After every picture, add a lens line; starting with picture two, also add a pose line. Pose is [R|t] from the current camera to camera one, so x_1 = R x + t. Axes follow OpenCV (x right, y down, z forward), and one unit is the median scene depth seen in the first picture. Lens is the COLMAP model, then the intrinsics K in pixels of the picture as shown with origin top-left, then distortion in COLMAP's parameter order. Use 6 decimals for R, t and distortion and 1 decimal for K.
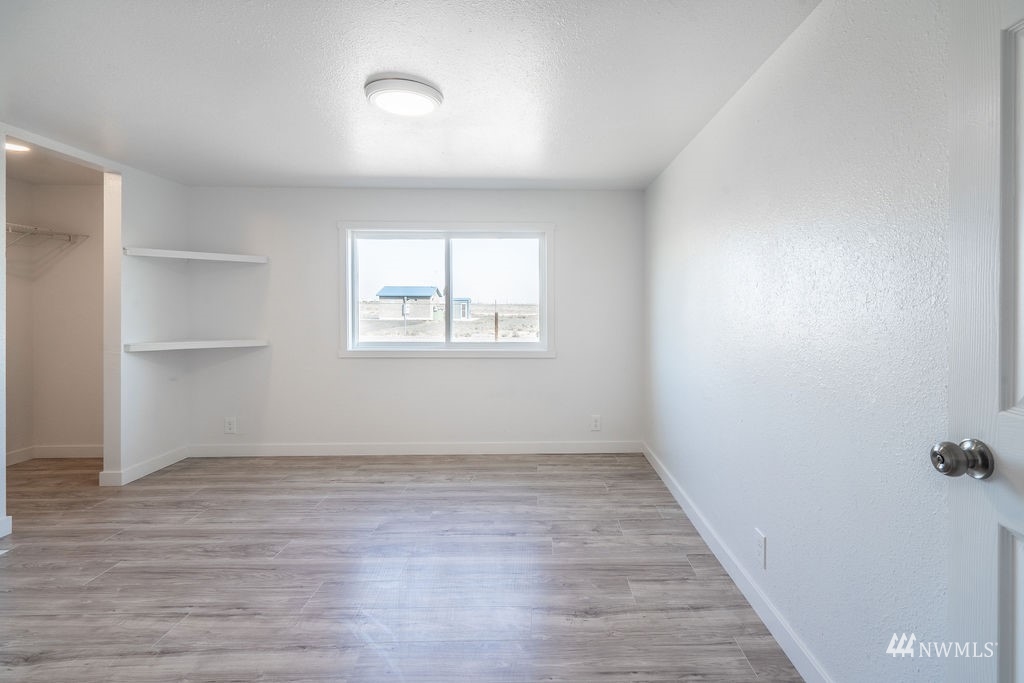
lens RADIAL K [[487.3, 0, 520.9], [0, 487.3, 310.8], [0, 0, 1]] dist [-0.004305, 0.001973]
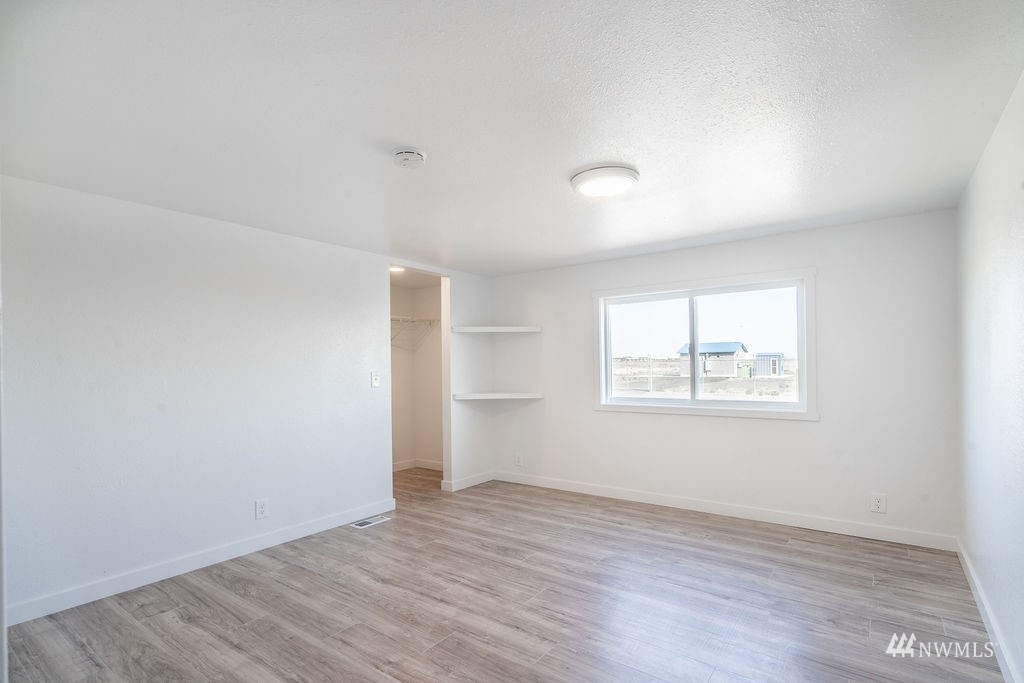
lens RADIAL K [[487.3, 0, 525.4], [0, 487.3, 369.3], [0, 0, 1]] dist [-0.004305, 0.001973]
pose [[0.791847, -0.009343, -0.610648, 0.232116], [0.011574, 0.999933, -0.000291, -0.002182], [0.610609, -0.006837, 0.791902, -0.012812]]
